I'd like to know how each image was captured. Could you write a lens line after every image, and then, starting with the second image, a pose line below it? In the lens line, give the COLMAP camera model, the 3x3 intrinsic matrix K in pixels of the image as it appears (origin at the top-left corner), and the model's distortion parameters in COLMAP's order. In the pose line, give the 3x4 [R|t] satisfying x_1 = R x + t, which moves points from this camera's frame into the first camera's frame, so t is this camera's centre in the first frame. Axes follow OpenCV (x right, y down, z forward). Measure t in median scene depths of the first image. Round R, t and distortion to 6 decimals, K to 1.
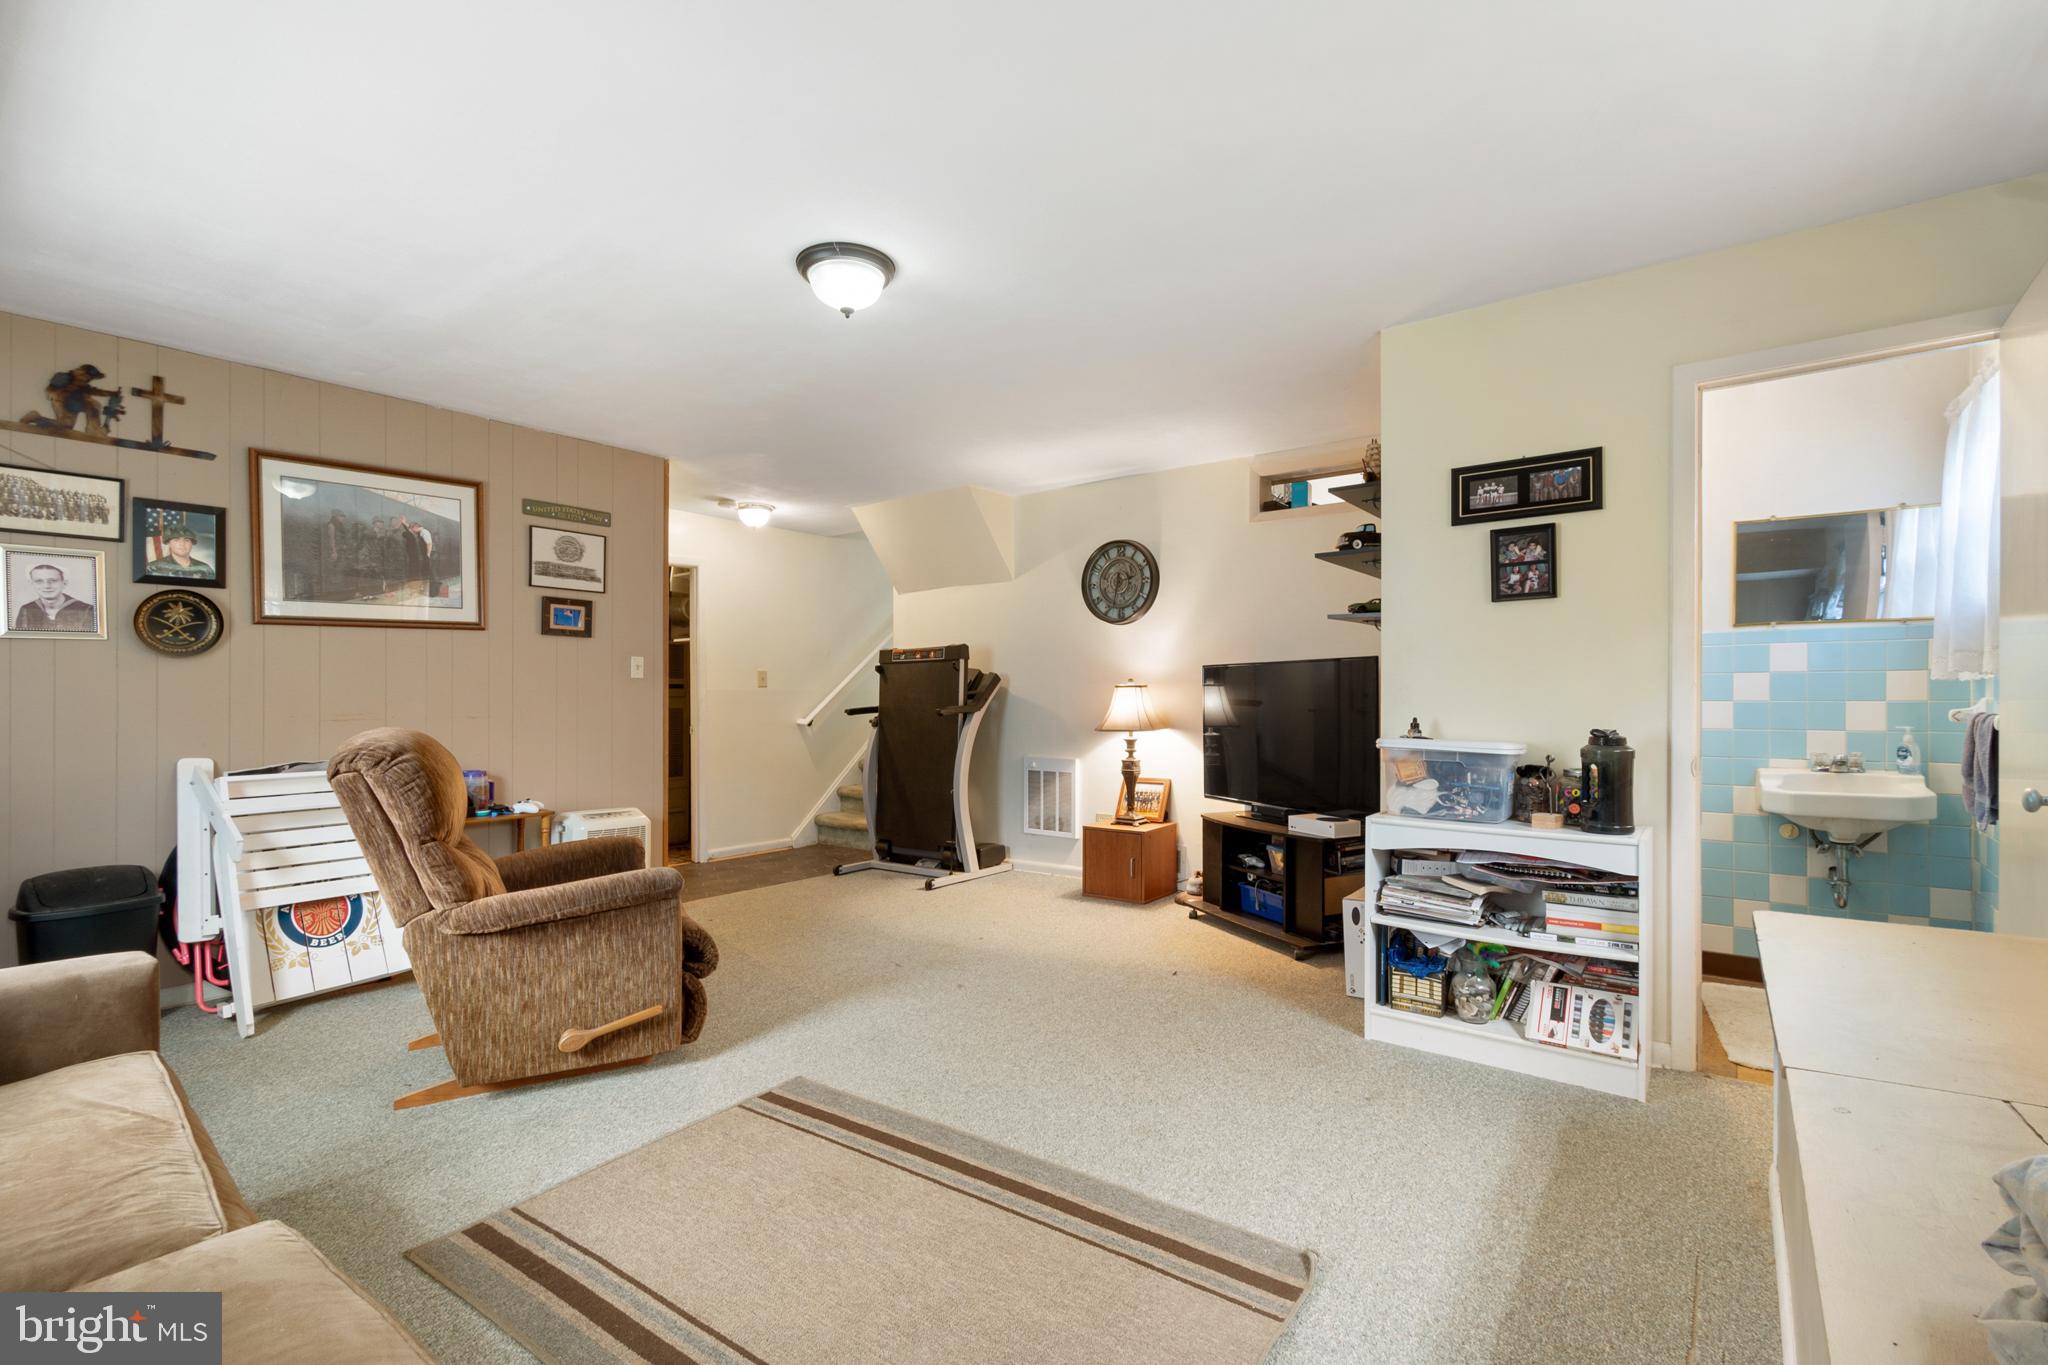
lens RADIAL K [[933.7, 0, 1017.0], [0, 933.7, 685.7], [0, 0, 1]] dist [0.004221, 0.000139]
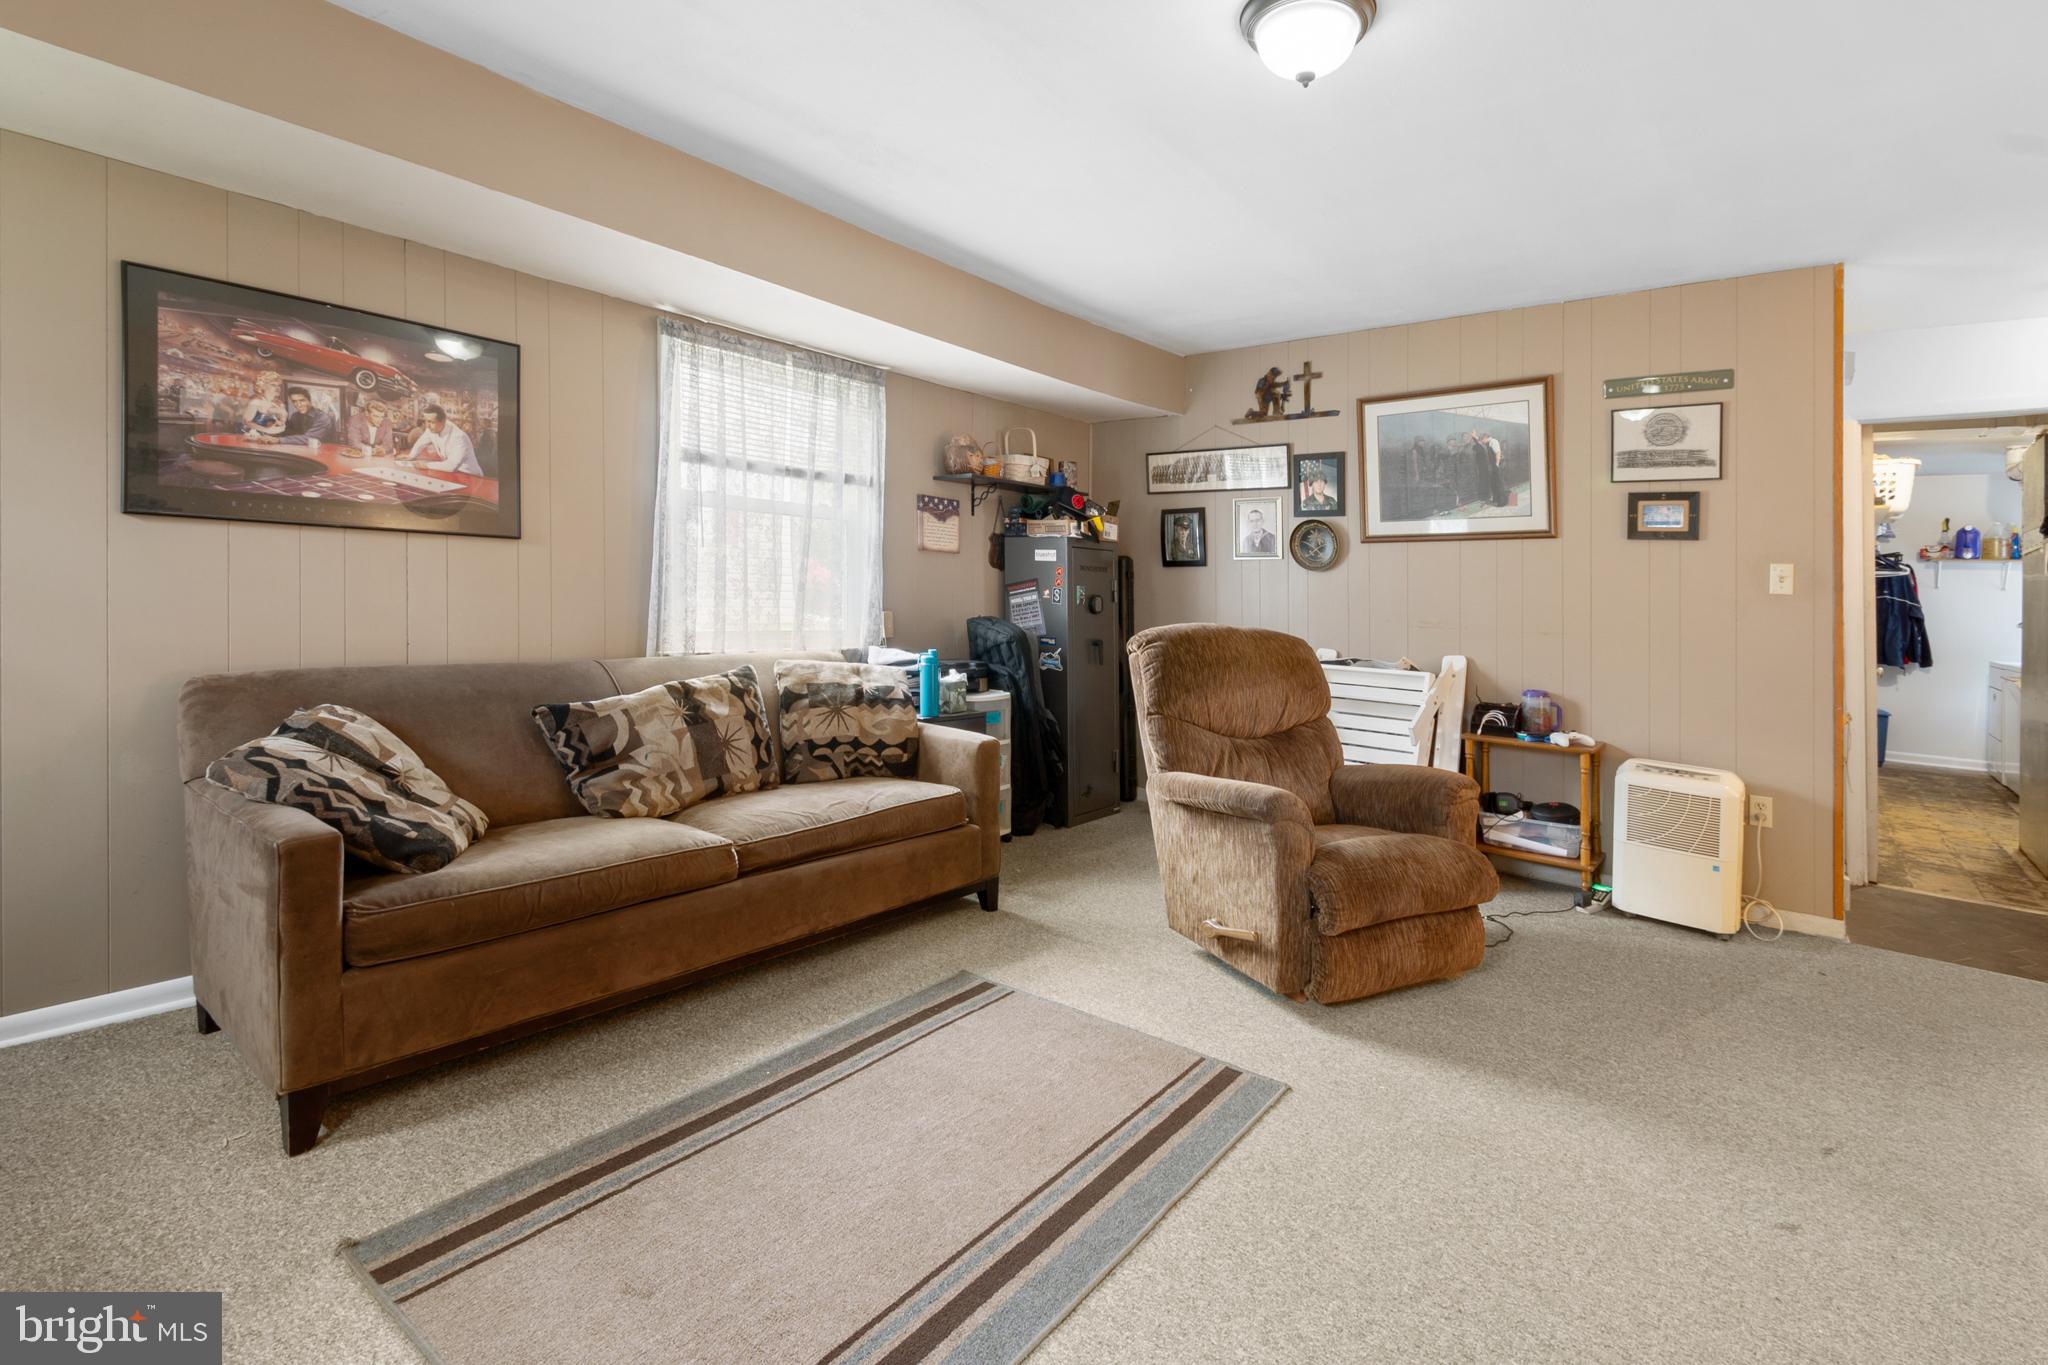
lens RADIAL K [[933.7, 0, 1011.7], [0, 933.7, 615.5], [0, 0, 1]] dist [0.004221, 0.000139]
pose [[-0.034106, 0.031554, -0.998920, 0.438293], [-0.027985, 0.999079, 0.032514, 0.001459], [0.999026, 0.029064, -0.033192, 0.621686]]
